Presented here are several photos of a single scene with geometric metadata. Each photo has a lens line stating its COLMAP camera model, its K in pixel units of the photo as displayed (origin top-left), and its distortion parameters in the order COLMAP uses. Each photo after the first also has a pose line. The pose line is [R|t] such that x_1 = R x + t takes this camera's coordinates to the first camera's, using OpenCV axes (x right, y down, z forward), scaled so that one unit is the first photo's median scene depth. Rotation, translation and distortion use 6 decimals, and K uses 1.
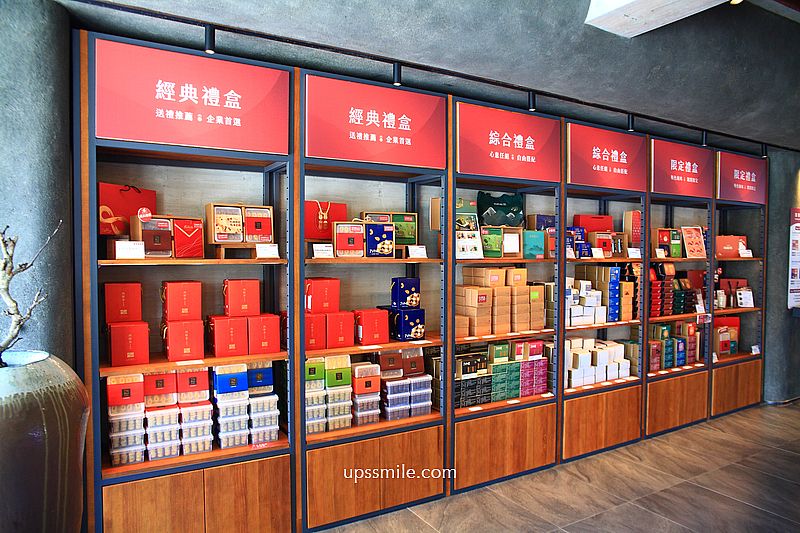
lens RADIAL K [[544.2, 0, 400.0], [0, 544.2, 266.5], [0, 0, 1]] dist [-0.095169, 0.074091]
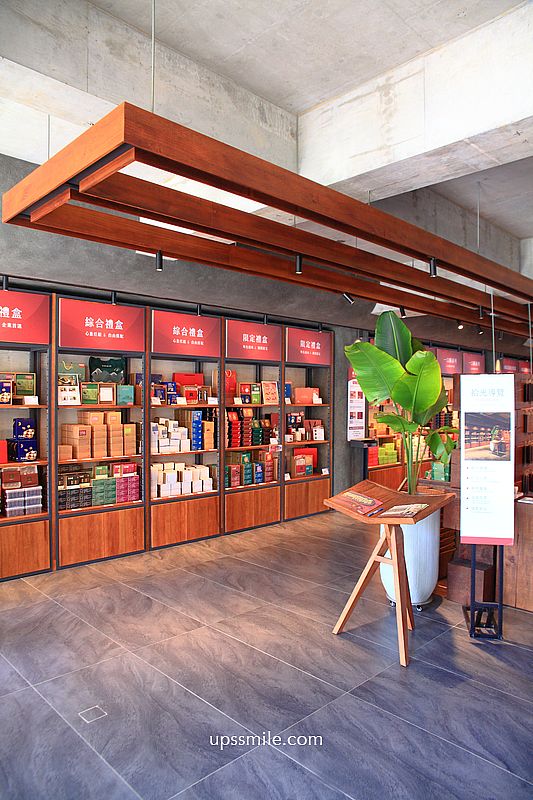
lens RADIAL K [[536.3, 0, 243.5], [0, 536.3, 399.5], [0, 0, 1]] dist [-0.069700, 0.000626]
pose [[0.977163, 0.001452, 0.212487, 0.266225], [0.003544, 0.999726, -0.023125, 0.004783], [-0.212462, 0.023350, 0.976890, -0.467275]]
